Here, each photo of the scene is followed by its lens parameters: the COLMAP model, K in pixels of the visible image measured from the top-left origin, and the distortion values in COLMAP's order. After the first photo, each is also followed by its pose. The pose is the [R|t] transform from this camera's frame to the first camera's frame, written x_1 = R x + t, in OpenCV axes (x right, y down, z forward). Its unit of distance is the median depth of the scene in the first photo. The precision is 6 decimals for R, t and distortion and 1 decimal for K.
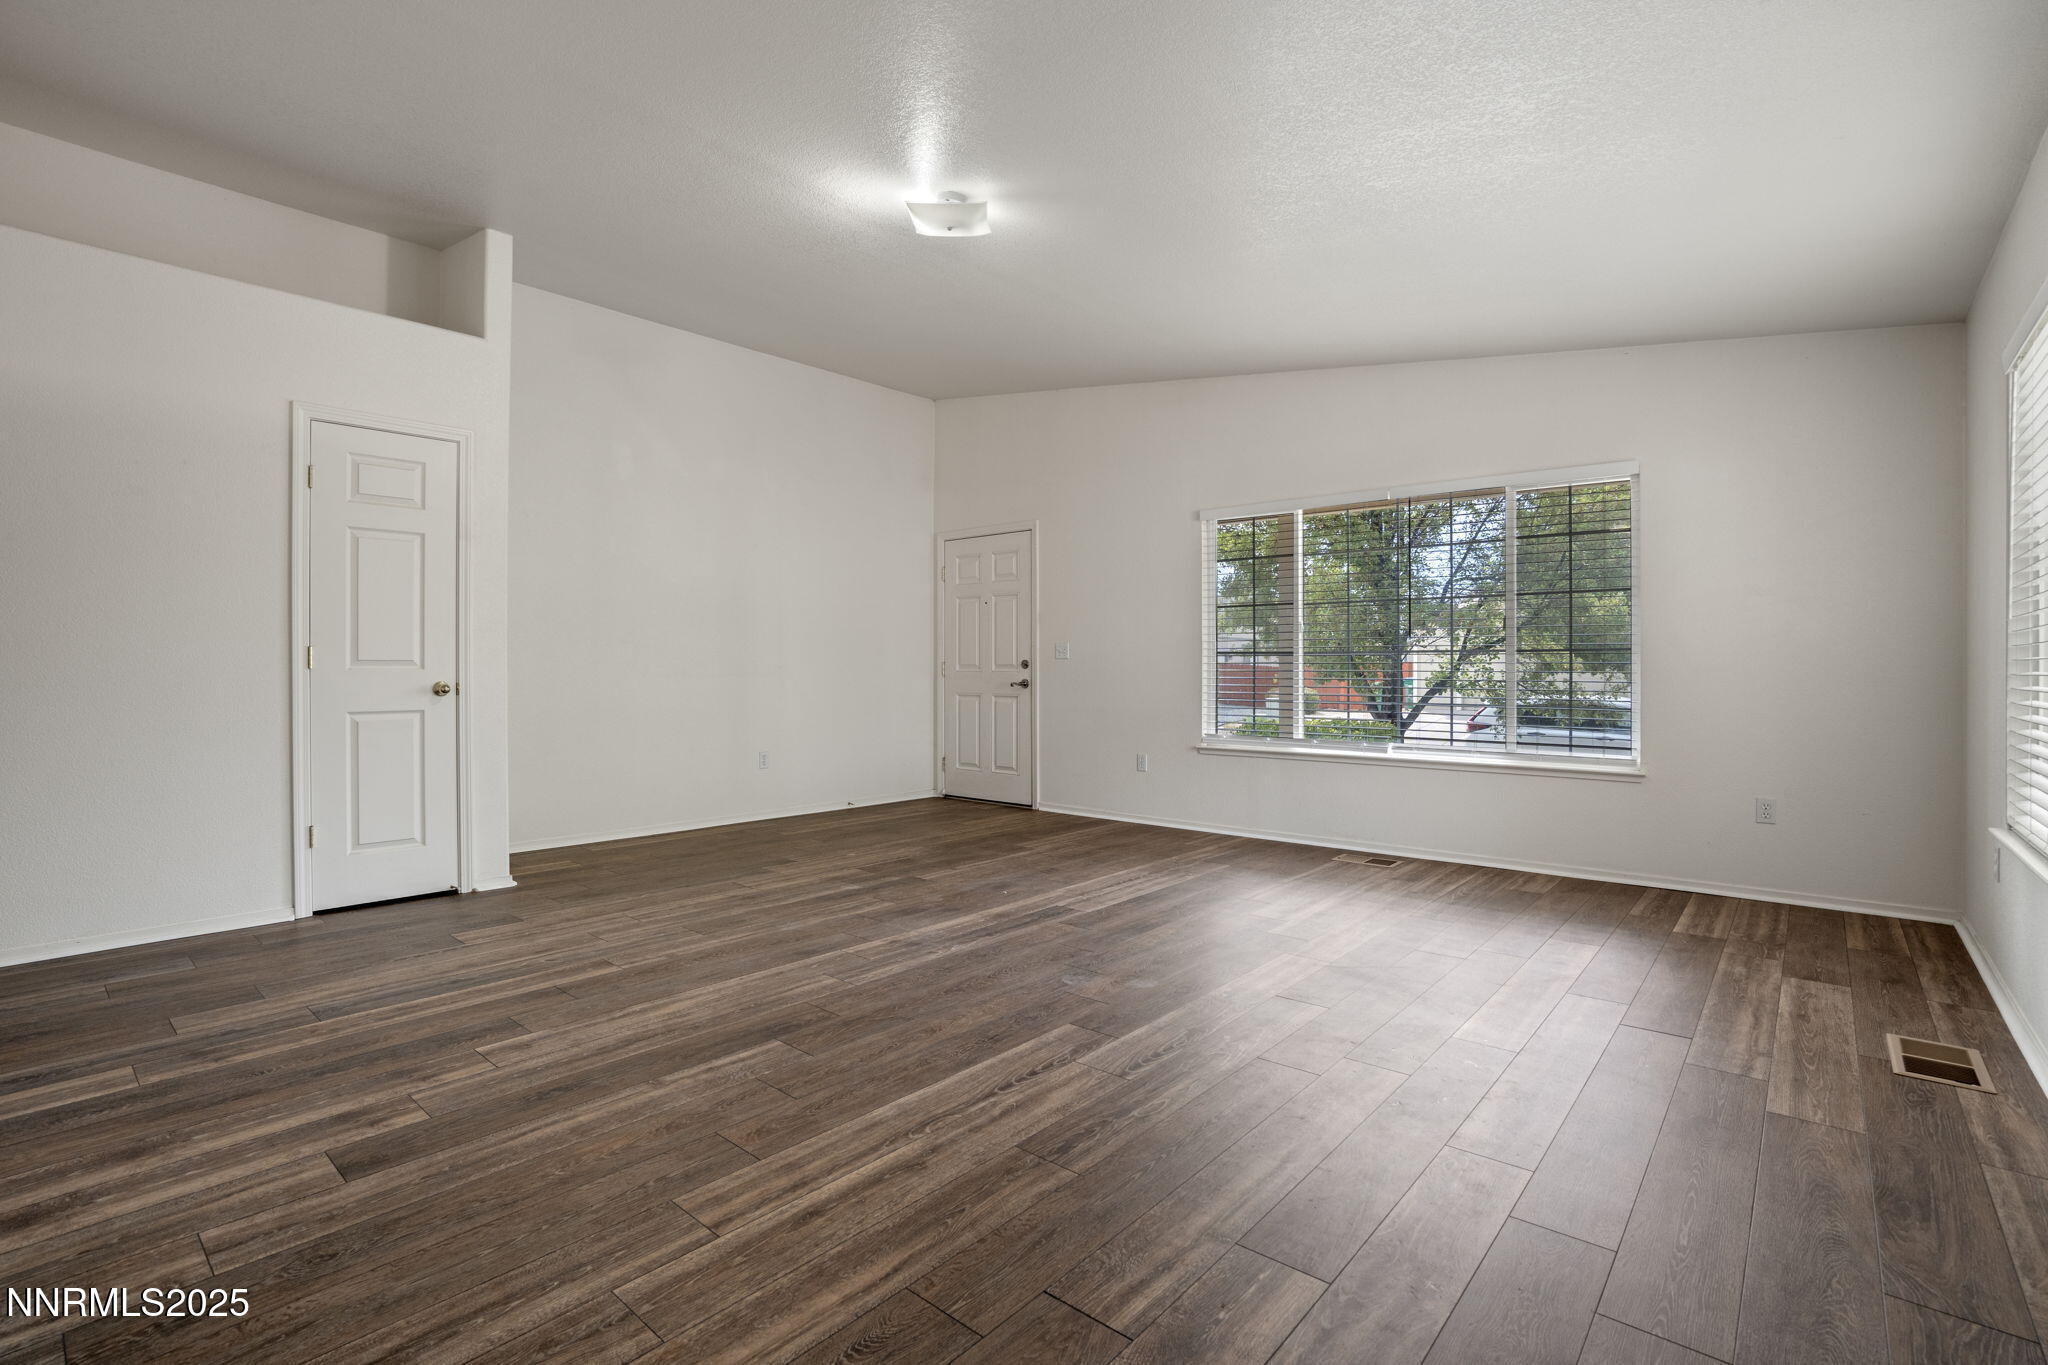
lens RADIAL K [[944.2, 0, 1020.7], [0, 944.2, 674.0], [0, 0, 1]] dist [-0.055815, 0.018020]
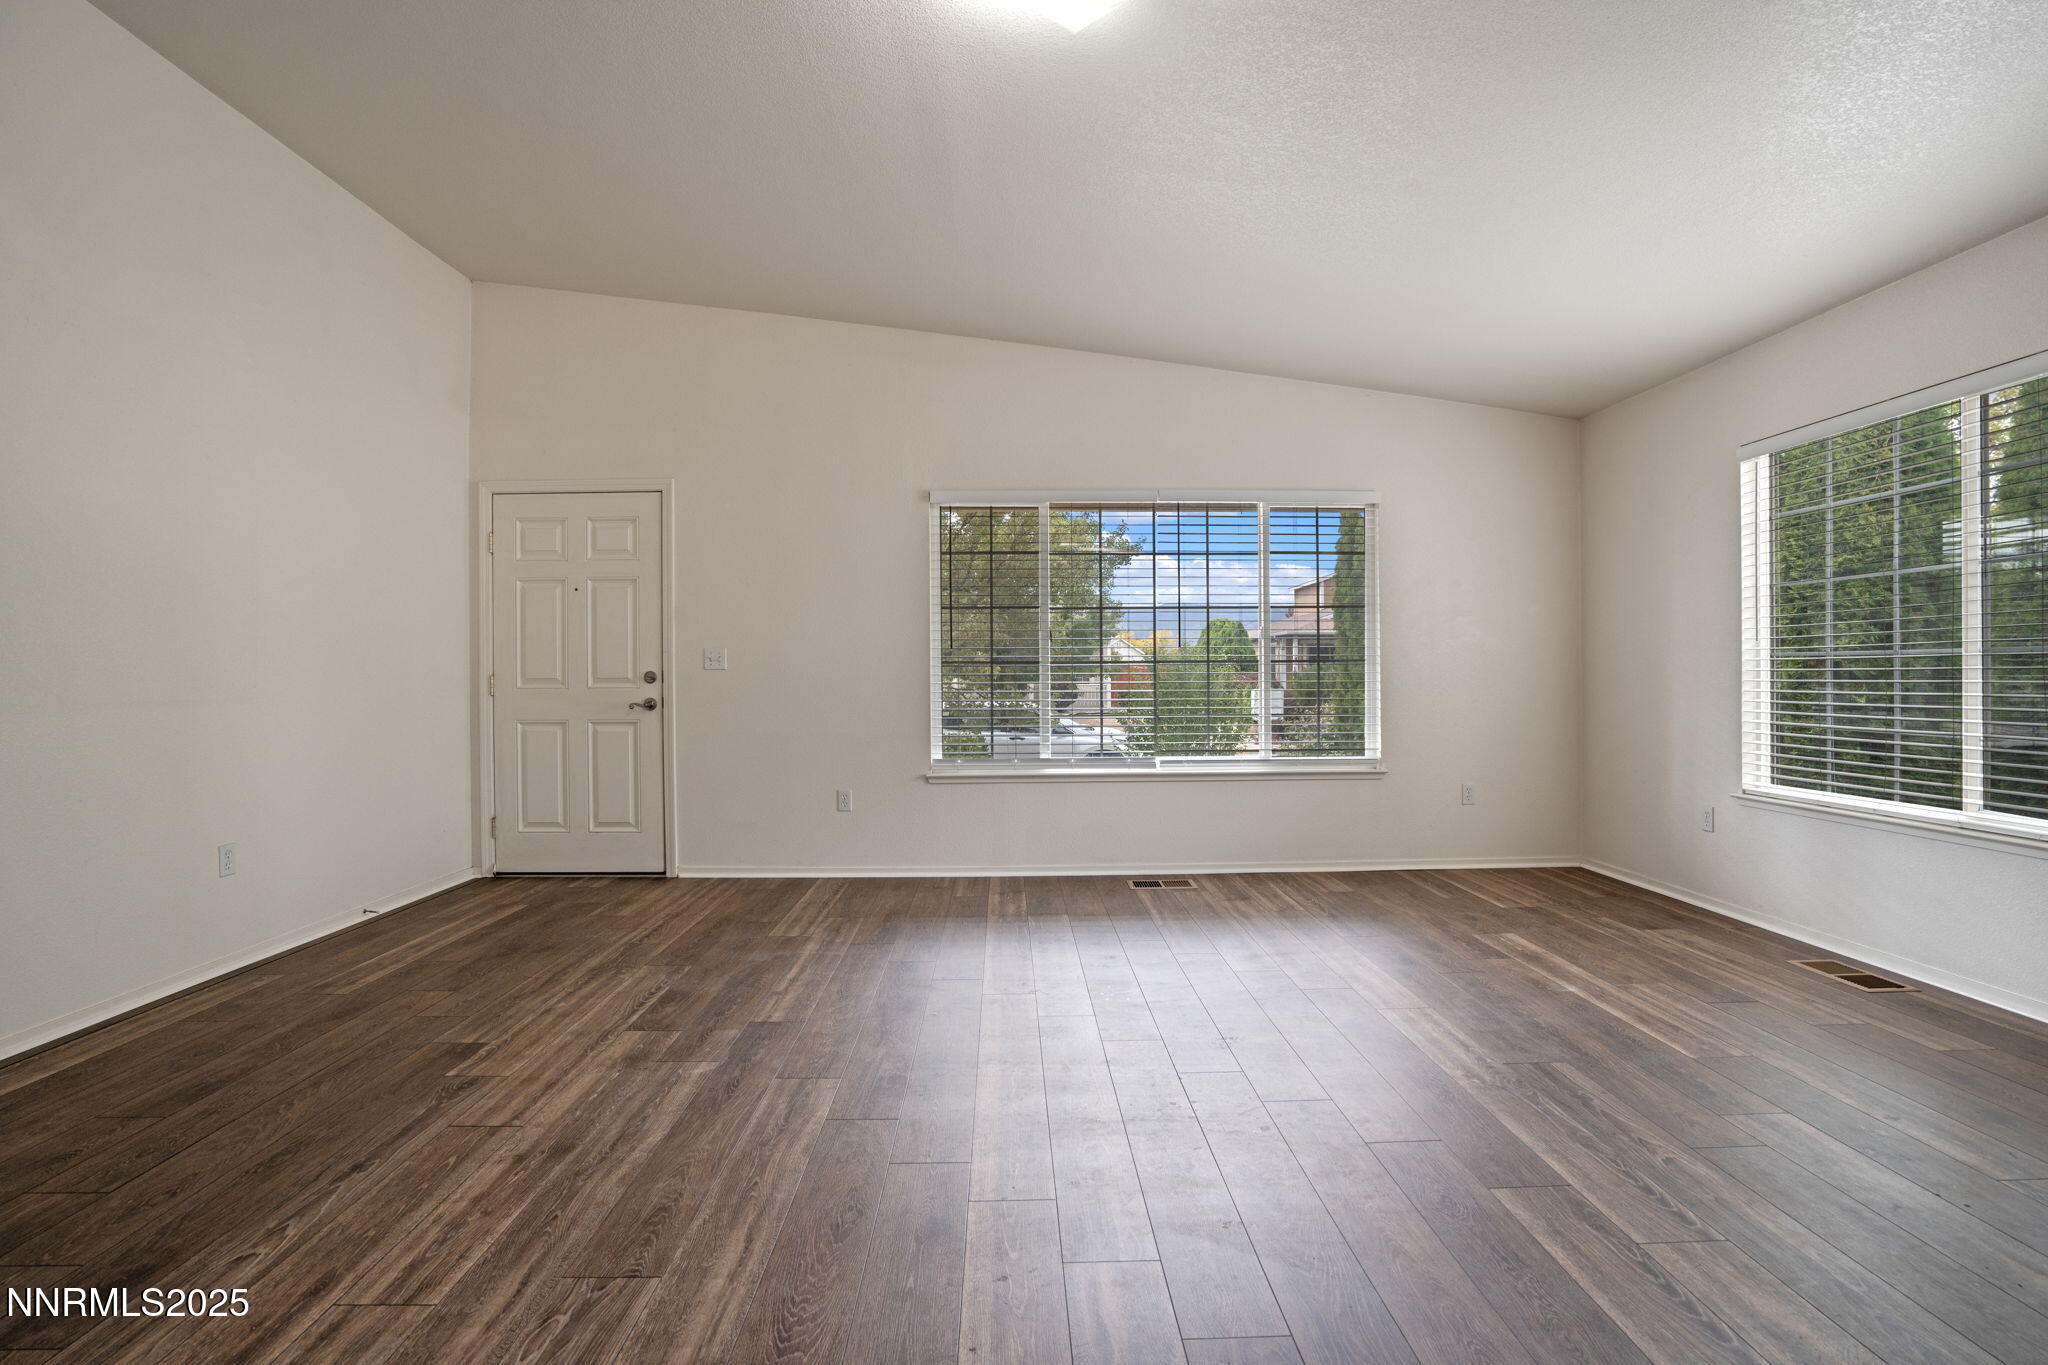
lens RADIAL K [[944.4, 0, 1024.0], [0, 944.4, 672.4], [0, 0, 1]] dist [-0.062759, 0.026602]
pose [[0.738435, -0.004796, 0.674307, -0.560395], [0.011294, 0.999922, -0.005256, -0.014950], [-0.674230, 0.011497, 0.738432, 0.597576]]
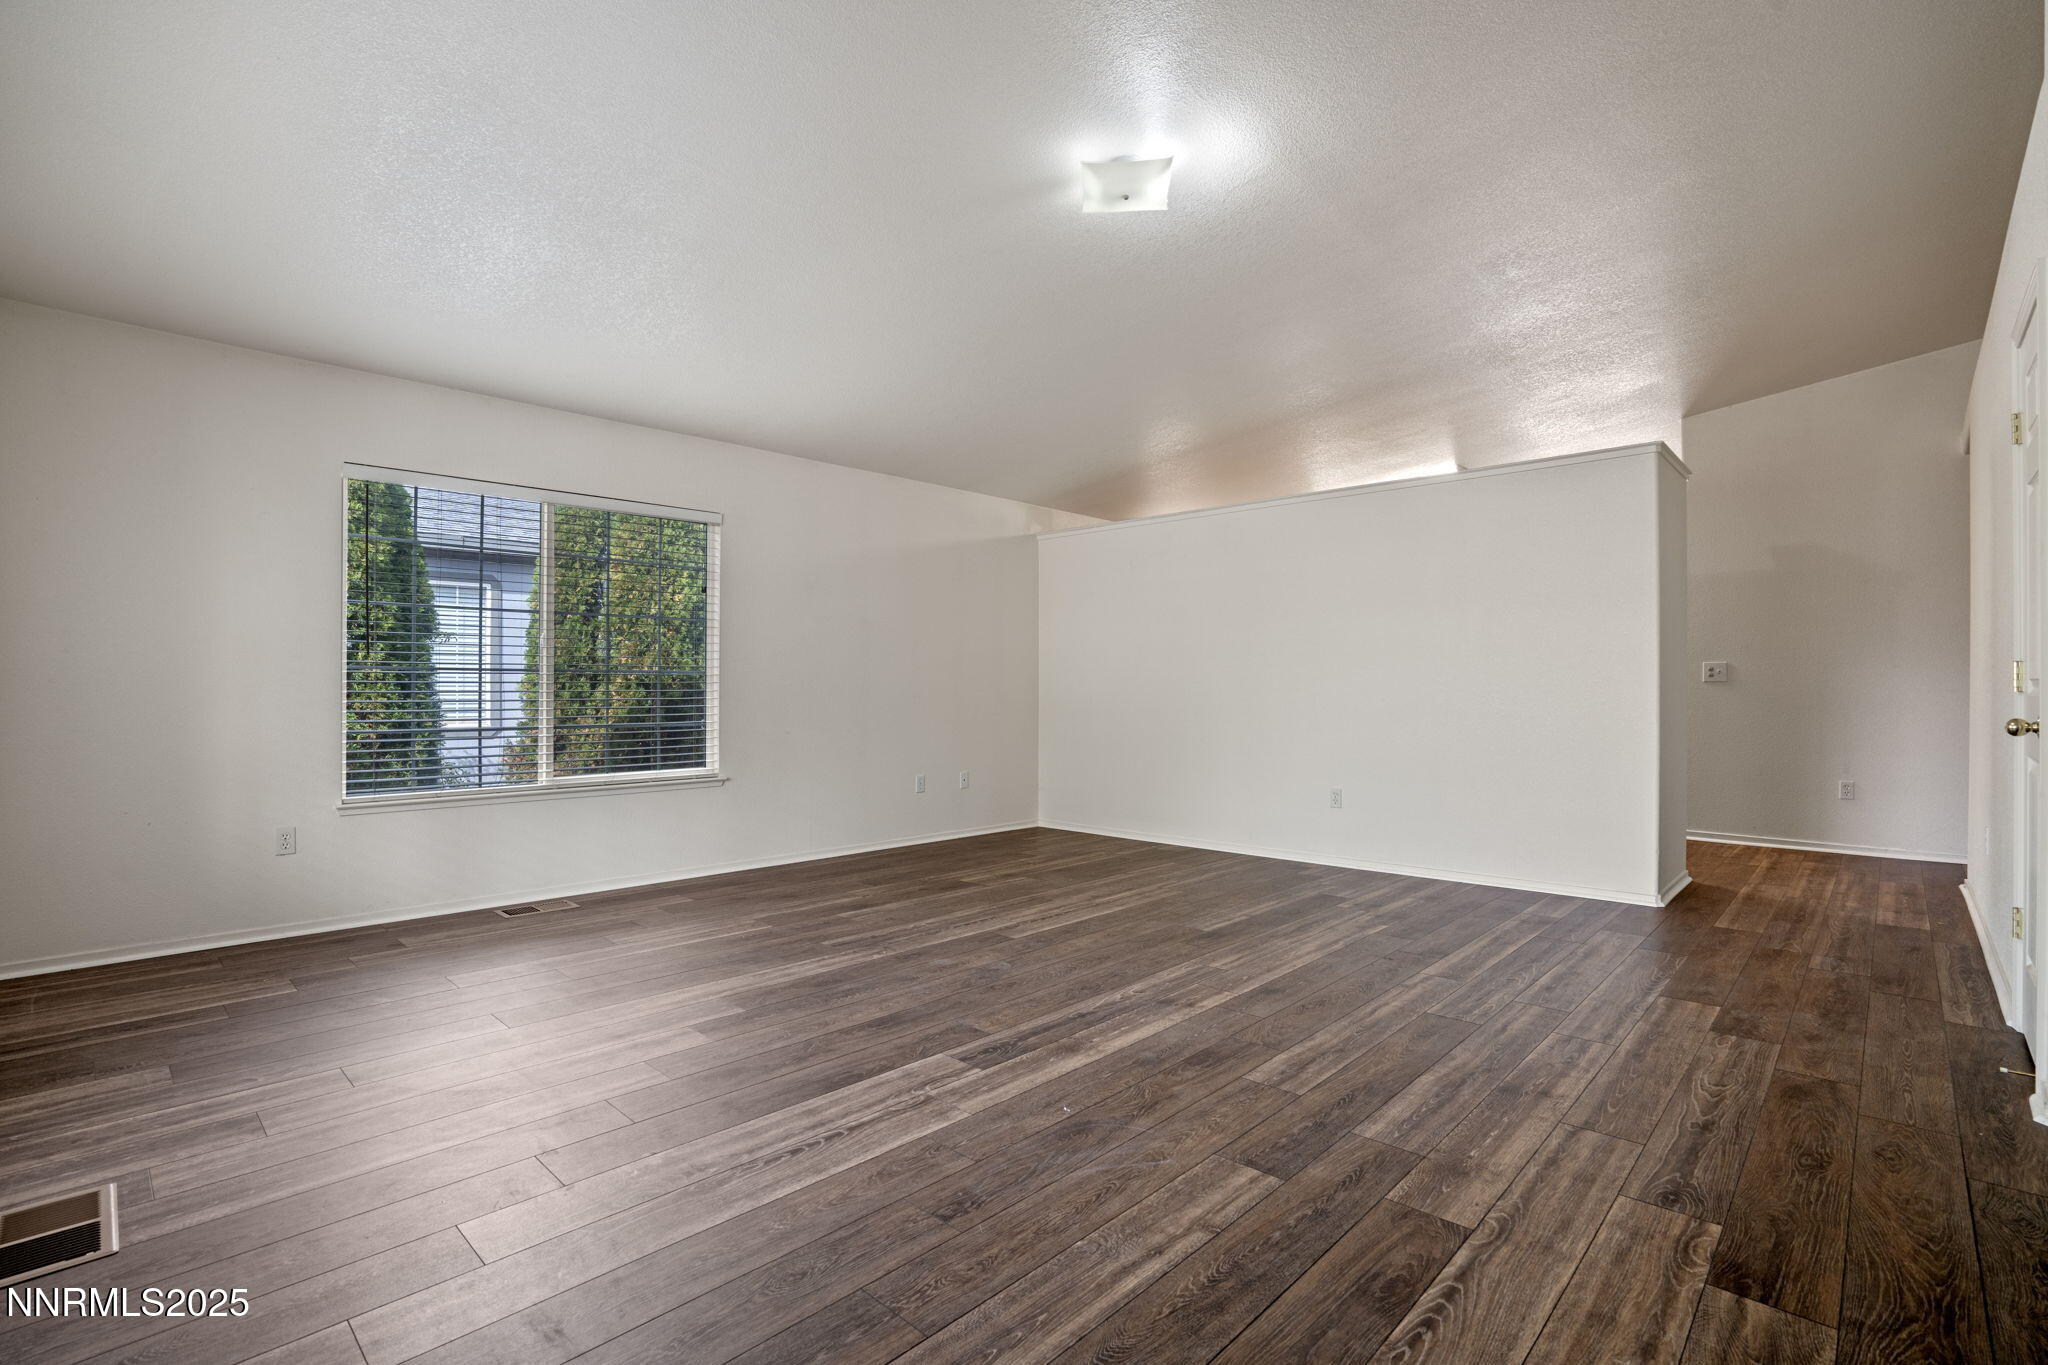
lens RADIAL K [[944.4, 0, 1024.0], [0, 944.4, 672.4], [0, 0, 1]] dist [-0.062759, 0.026602]
pose [[-0.999023, -0.000137, 0.044196, -0.020861], [-0.000567, 0.999953, -0.009729, -0.016195], [-0.044192, -0.009744, -0.998976, 2.025184]]
